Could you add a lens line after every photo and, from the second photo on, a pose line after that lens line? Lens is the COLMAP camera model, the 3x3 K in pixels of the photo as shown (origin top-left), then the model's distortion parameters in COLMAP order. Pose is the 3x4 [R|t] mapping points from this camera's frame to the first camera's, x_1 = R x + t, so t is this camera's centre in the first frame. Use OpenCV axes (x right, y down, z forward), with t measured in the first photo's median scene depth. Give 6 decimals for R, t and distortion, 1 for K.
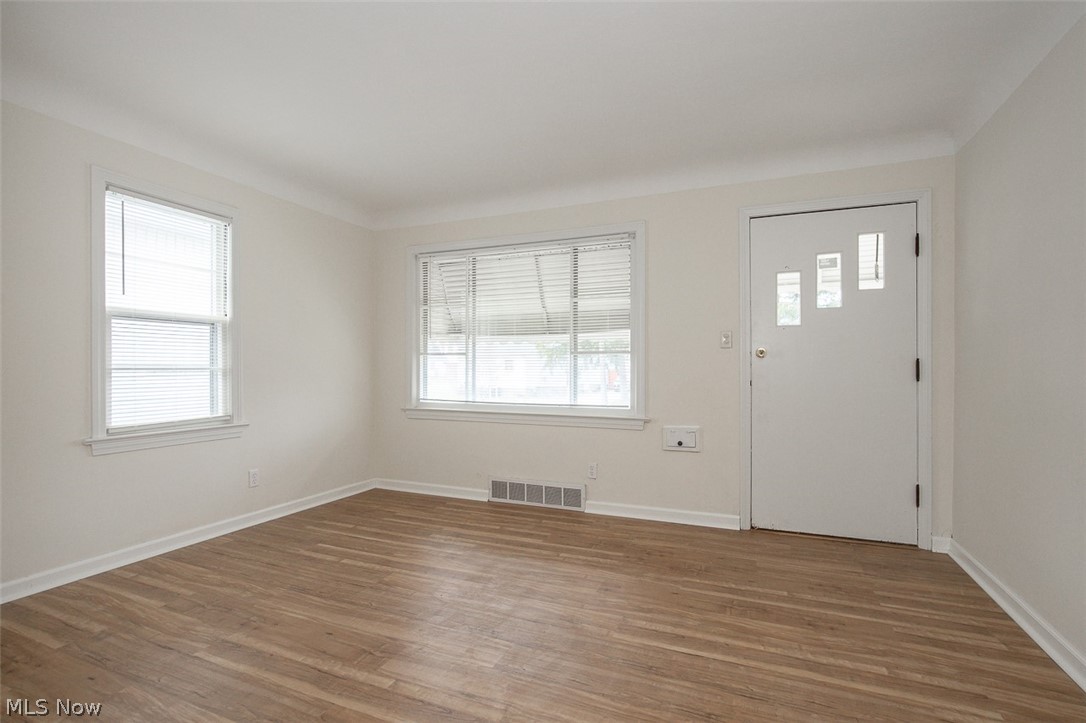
lens RADIAL K [[504.0, 0, 545.7], [0, 504.0, 363.4], [0, 0, 1]] dist [-0.005156, -0.000014]
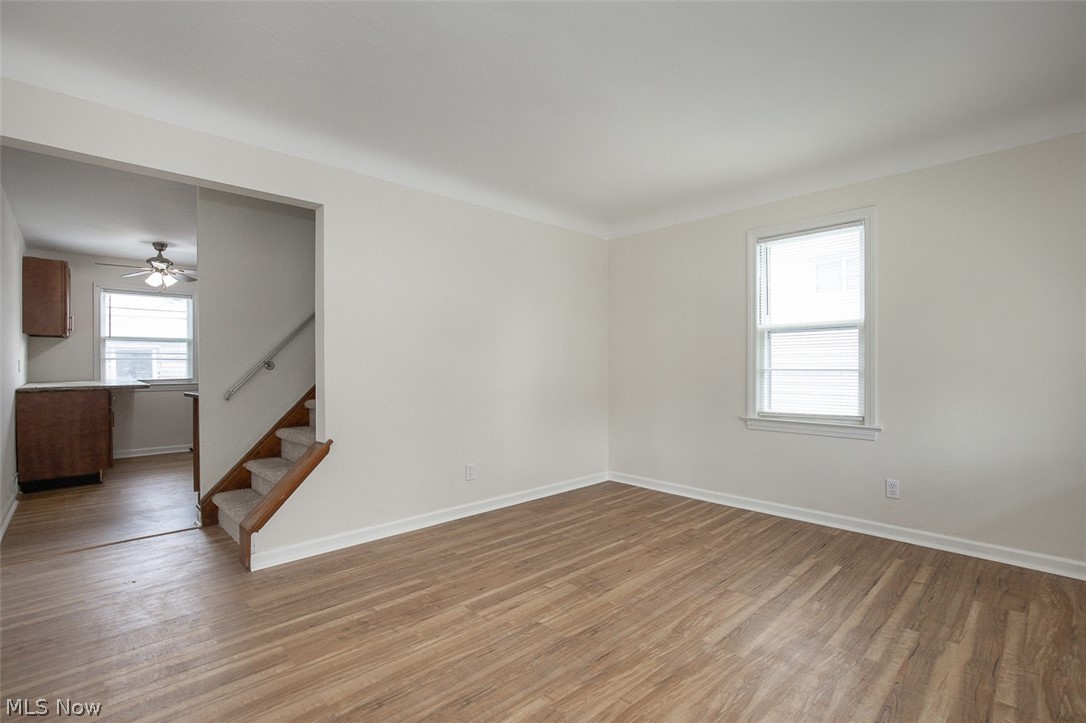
lens RADIAL K [[504.0, 0, 545.7], [0, 504.0, 363.4], [0, 0, 1]] dist [-0.005156, -0.000014]
pose [[-0.390462, -0.004306, -0.920609, 0.660734], [0.008883, 0.999925, -0.008445, -0.000341], [0.920576, -0.011475, -0.390394, 0.989968]]
